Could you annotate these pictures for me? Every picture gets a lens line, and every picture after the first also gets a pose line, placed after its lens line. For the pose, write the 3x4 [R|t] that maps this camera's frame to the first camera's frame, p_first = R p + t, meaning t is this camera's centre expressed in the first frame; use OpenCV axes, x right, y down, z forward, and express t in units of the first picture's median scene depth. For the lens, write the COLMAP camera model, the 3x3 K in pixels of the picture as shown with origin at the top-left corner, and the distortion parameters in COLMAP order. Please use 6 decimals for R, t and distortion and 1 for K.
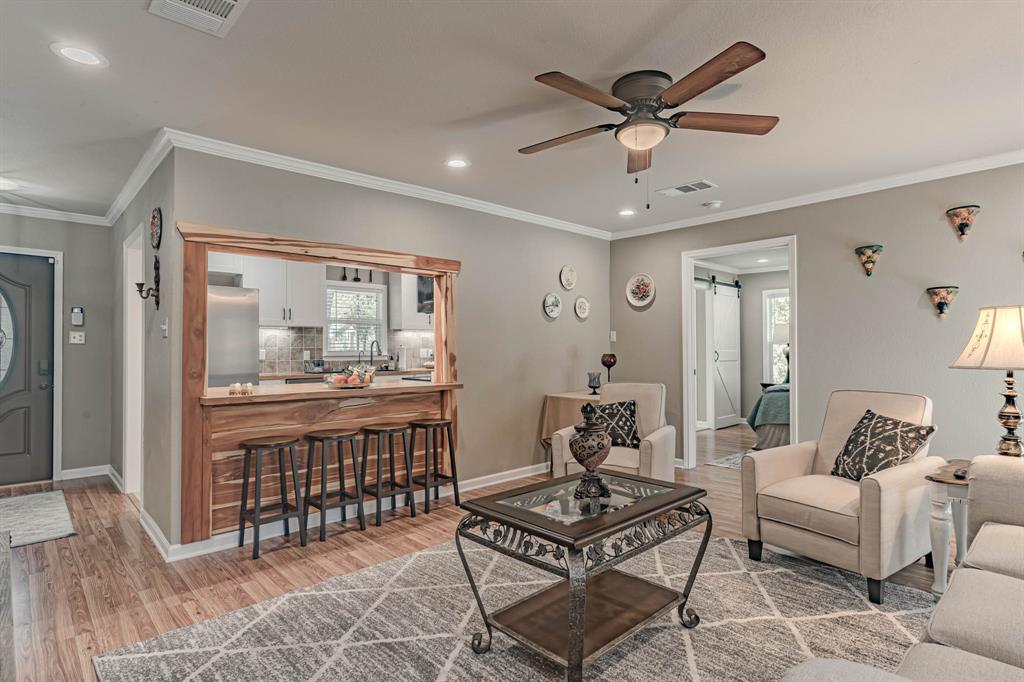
lens RADIAL K [[535.8, 0, 504.1], [0, 535.8, 347.8], [0, 0, 1]] dist [0.004030, -0.000445]
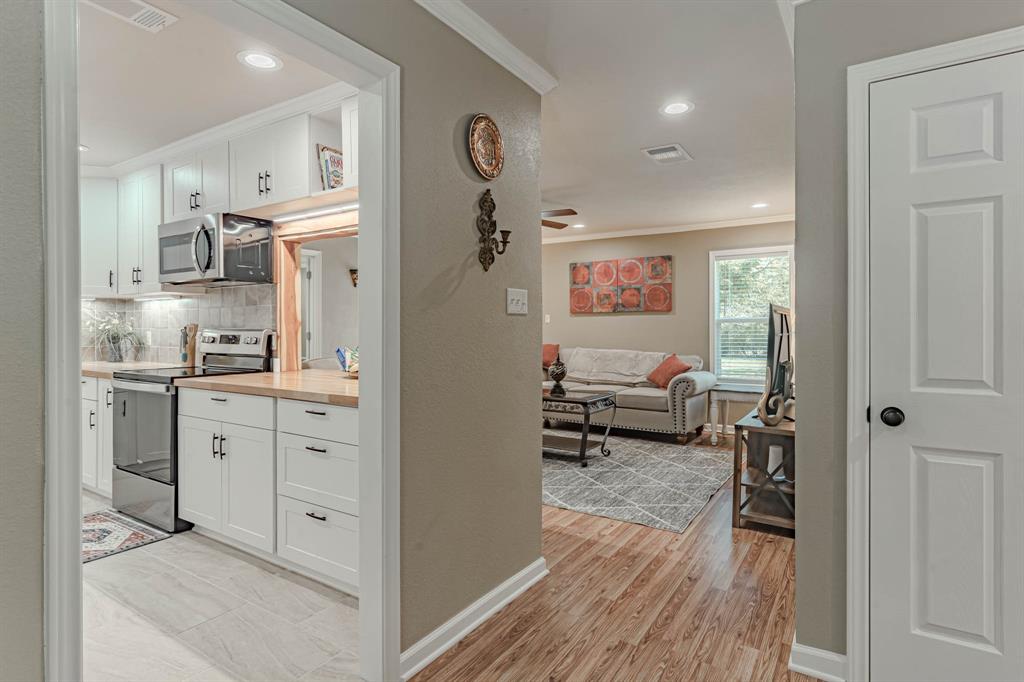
lens RADIAL K [[535.8, 0, 505.5], [0, 535.8, 332.7], [0, 0, 1]] dist [0.004030, -0.000445]
pose [[-0.240608, -0.002058, 0.970620, -1.104696], [-0.001564, 0.999997, 0.001732, 0.006020], [-0.970621, -0.001101, -0.240610, 0.967530]]
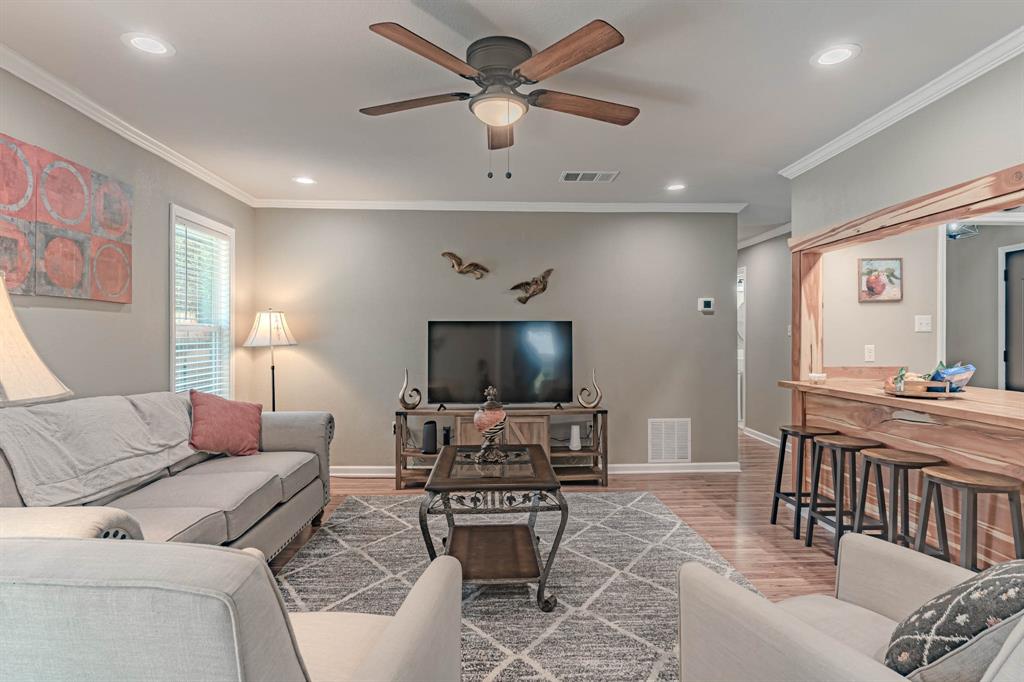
lens RADIAL K [[535.8, 0, 500.0], [0, 535.8, 335.8], [0, 0, 1]] dist [0.004030, -0.000445]
pose [[-0.654893, 0.003793, -0.755712, 0.600000], [0.005626, 0.999984, 0.000143, -0.009822], [0.755700, -0.004158, -0.654904, 1.002264]]
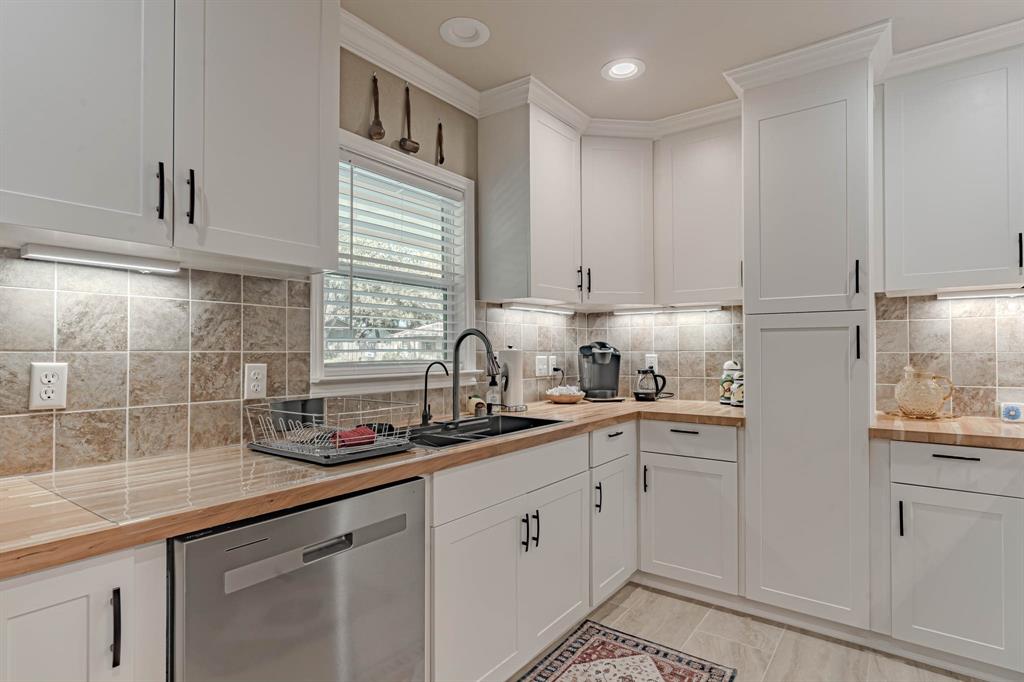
lens RADIAL K [[535.8, 0, 511.2], [0, 535.8, 347.2], [0, 0, 1]] dist [0.004030, -0.000445]
pose [[0.983153, 0.000837, 0.182785, -0.470718], [0.000626, 0.999968, -0.007948, -0.000546], [-0.182786, 0.007928, 0.983121, 1.152737]]
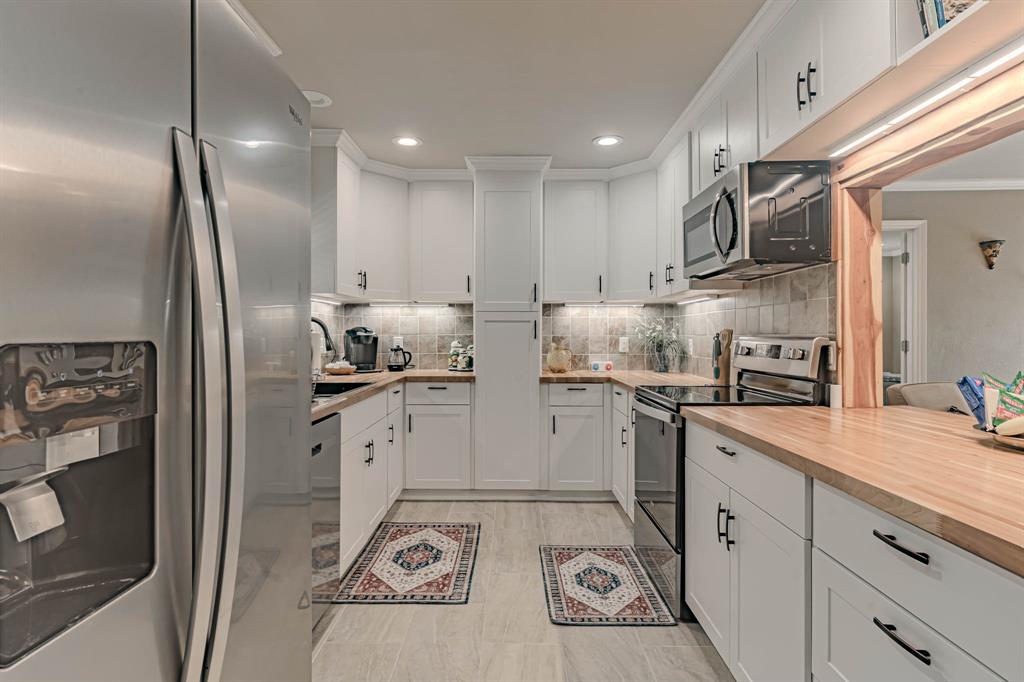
lens RADIAL K [[535.8, 0, 517.3], [0, 535.8, 334.5], [0, 0, 1]] dist [0.004030, -0.000445]
pose [[0.676651, 0.004612, 0.736290, -0.757469], [-0.002460, 0.999989, -0.004003, 0.003235], [-0.736300, 0.000898, 0.676654, 0.993356]]
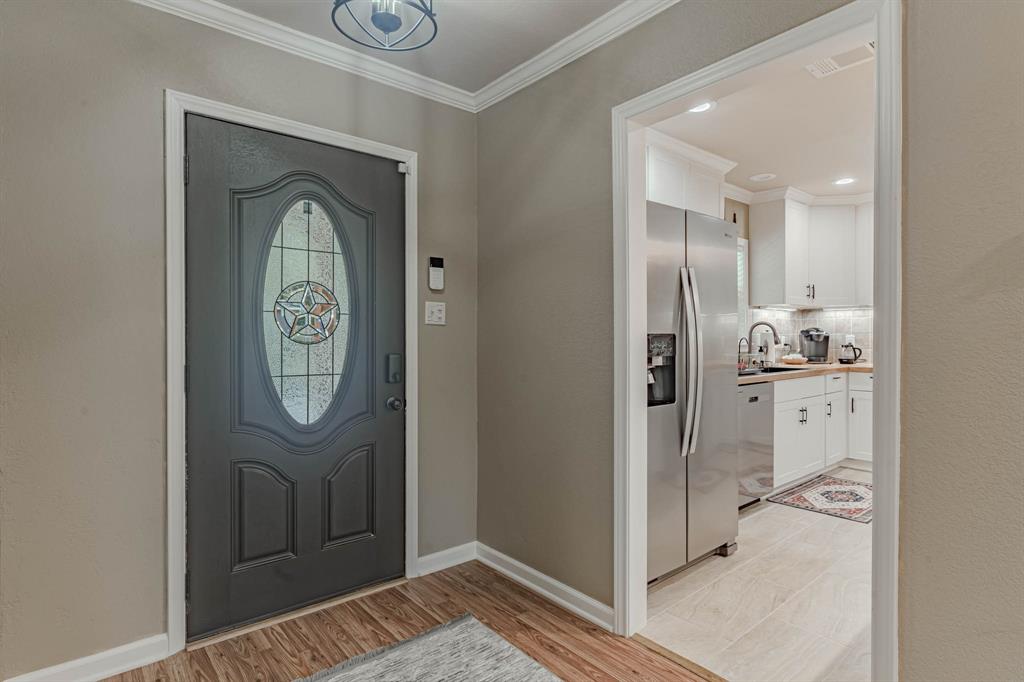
lens RADIAL K [[535.8, 0, 512.8], [0, 535.8, 345.0], [0, 0, 1]] dist [0.004030, -0.000445]
pose [[0.998770, -0.004117, -0.049403, -0.864547], [0.004619, 0.999939, 0.010049, 0.010804], [0.049359, -0.010265, 0.998728, 0.577341]]
